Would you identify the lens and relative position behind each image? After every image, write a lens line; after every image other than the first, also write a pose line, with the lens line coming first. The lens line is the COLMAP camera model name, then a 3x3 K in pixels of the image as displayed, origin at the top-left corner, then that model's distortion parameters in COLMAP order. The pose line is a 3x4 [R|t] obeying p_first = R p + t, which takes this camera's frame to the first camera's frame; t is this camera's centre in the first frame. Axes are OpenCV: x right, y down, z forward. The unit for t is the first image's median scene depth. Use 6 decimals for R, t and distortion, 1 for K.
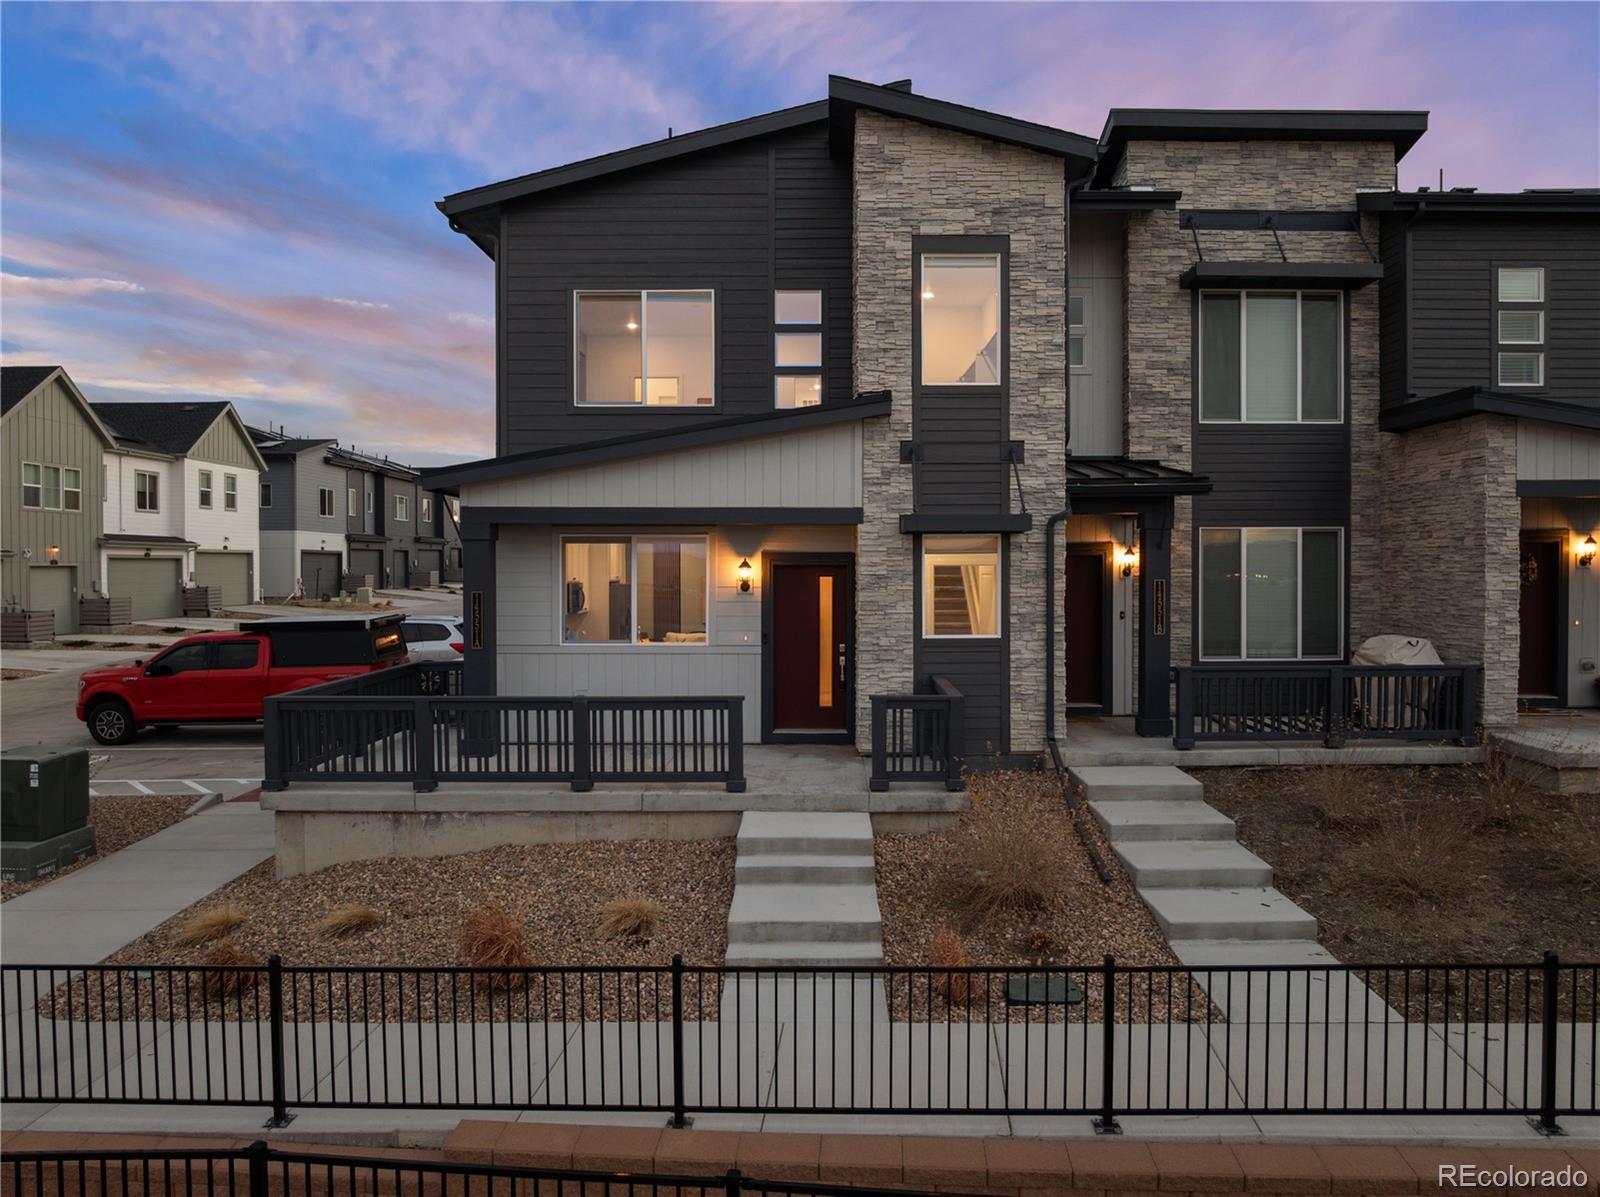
lens RADIAL K [[1132.5, 0, 804.7], [0, 1132.5, 594.1], [0, 0, 1]] dist [-0.043051, 0.013238]
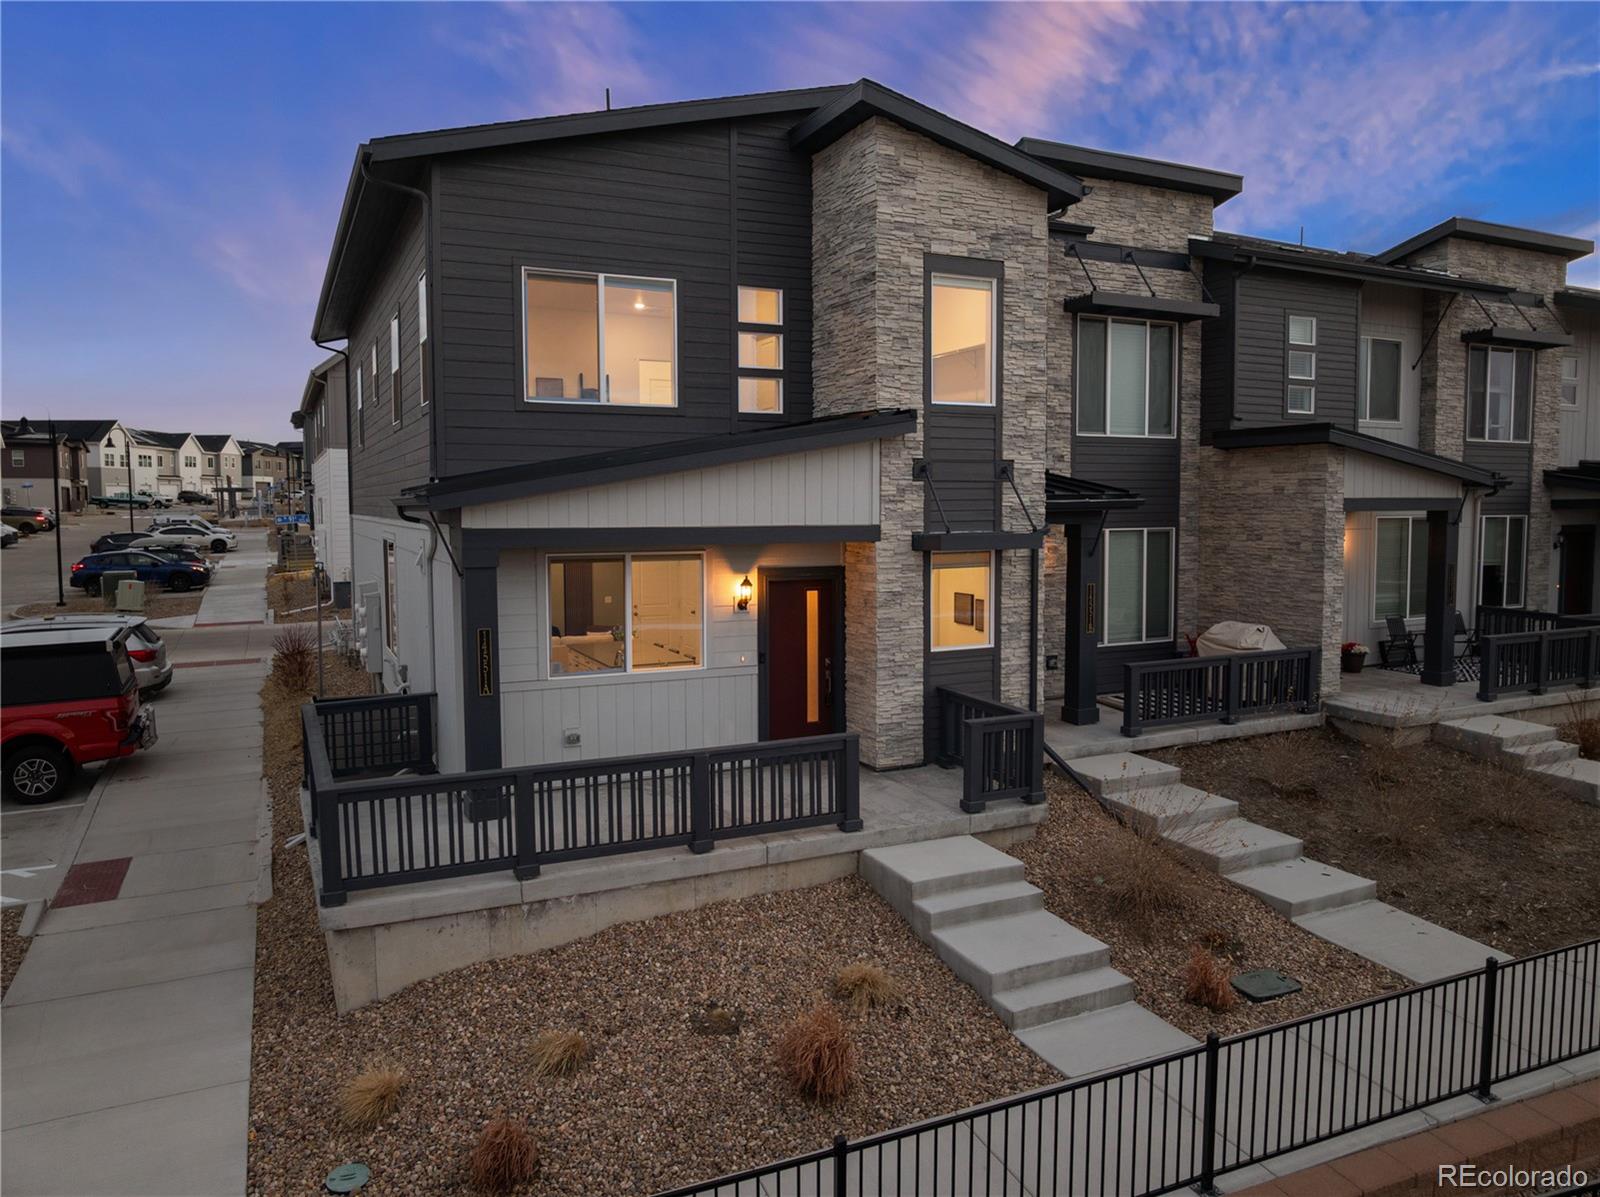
lens RADIAL K [[1132.5, 0, 804.2], [0, 1132.5, 594.9], [0, 0, 1]] dist [-0.043051, 0.013238]
pose [[0.897349, -0.038071, 0.439677, -0.447919], [0.012960, 0.998116, 0.059975, -0.075581], [-0.441132, -0.048121, 0.896151, 0.133516]]
